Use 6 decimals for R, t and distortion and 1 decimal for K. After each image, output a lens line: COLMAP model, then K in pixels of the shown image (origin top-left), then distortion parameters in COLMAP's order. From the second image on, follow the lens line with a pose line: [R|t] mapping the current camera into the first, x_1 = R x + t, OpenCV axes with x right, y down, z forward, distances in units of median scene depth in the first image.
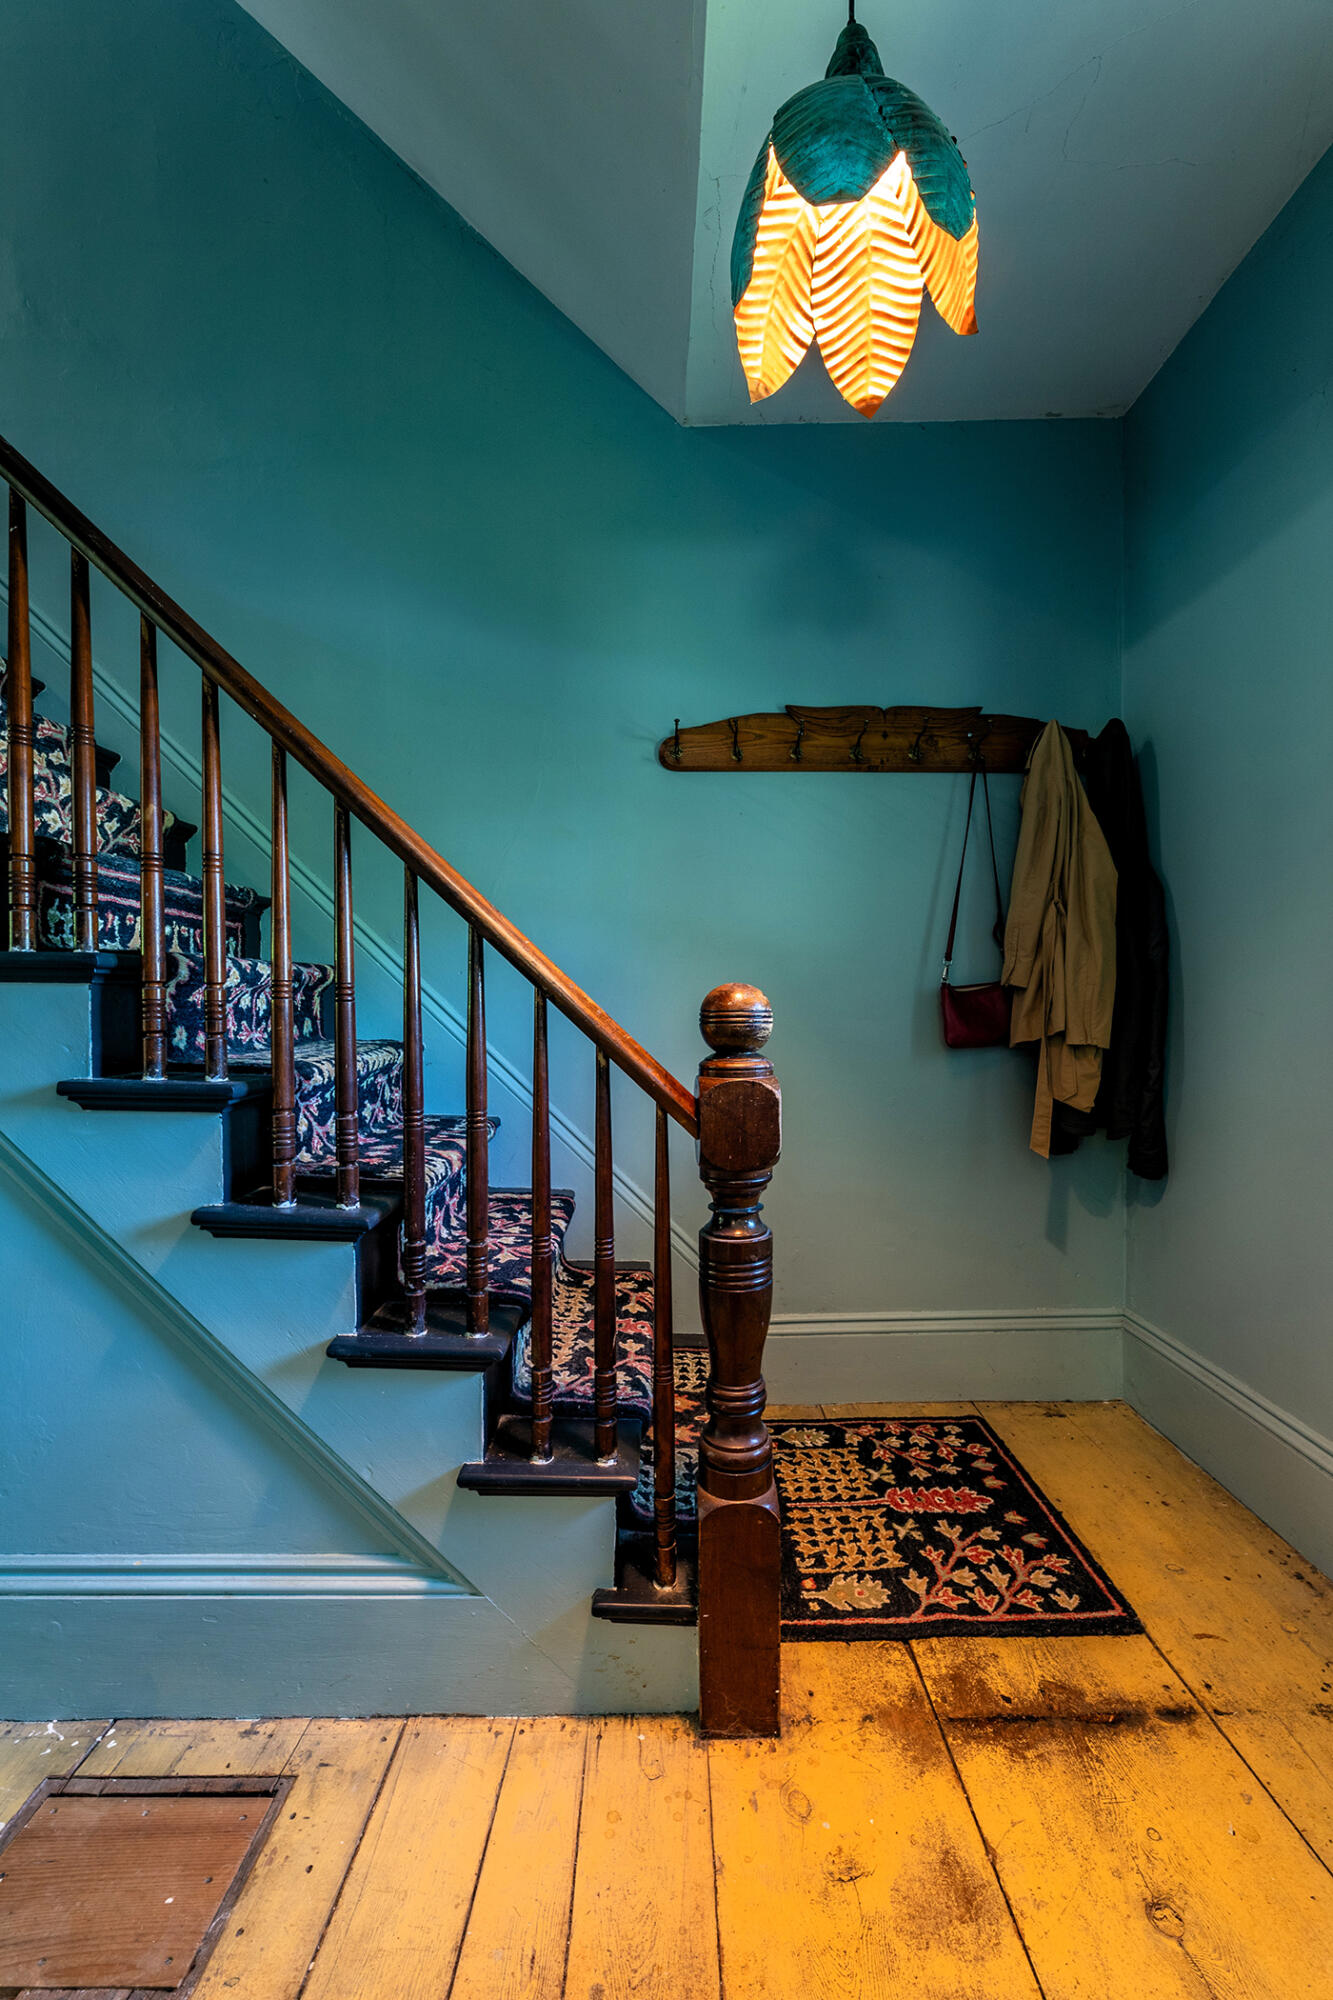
lens RADIAL K [[811.7, 0, 667.4], [0, 811.7, 1004.4], [0, 0, 1]] dist [-0.000465, -0.000009]
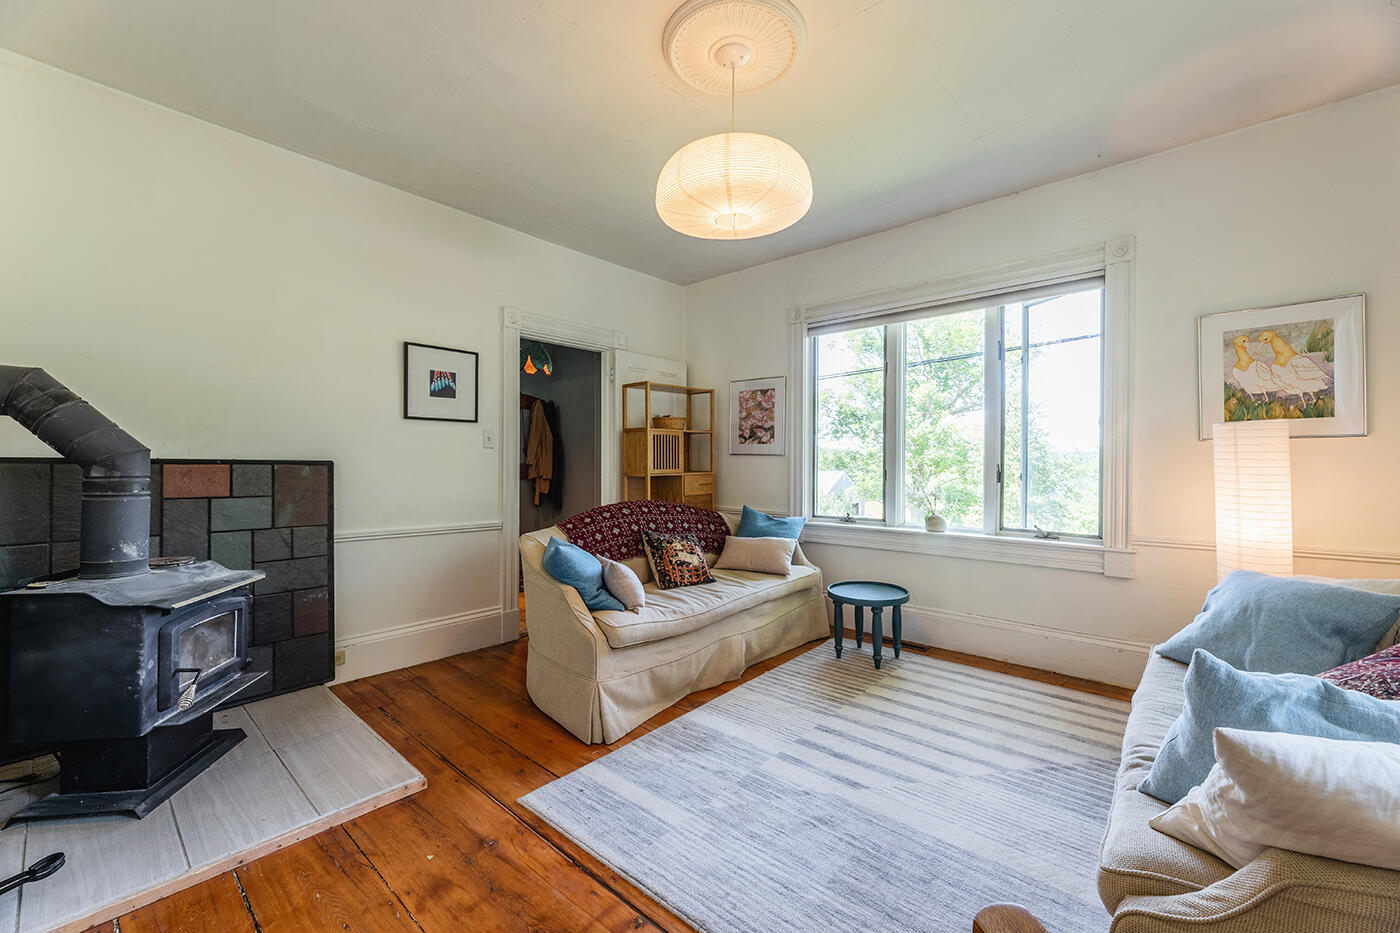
lens RADIAL K [[568.2, 0, 699.8], [0, 568.2, 463.2], [0, 0, 1]] dist [-0.000465, -0.000009]
pose [[0.661743, 0.016881, 0.749541, -1.165421], [-0.022784, 0.999738, -0.002400, -0.043179], [-0.749384, -0.015489, 0.661954, -1.550988]]
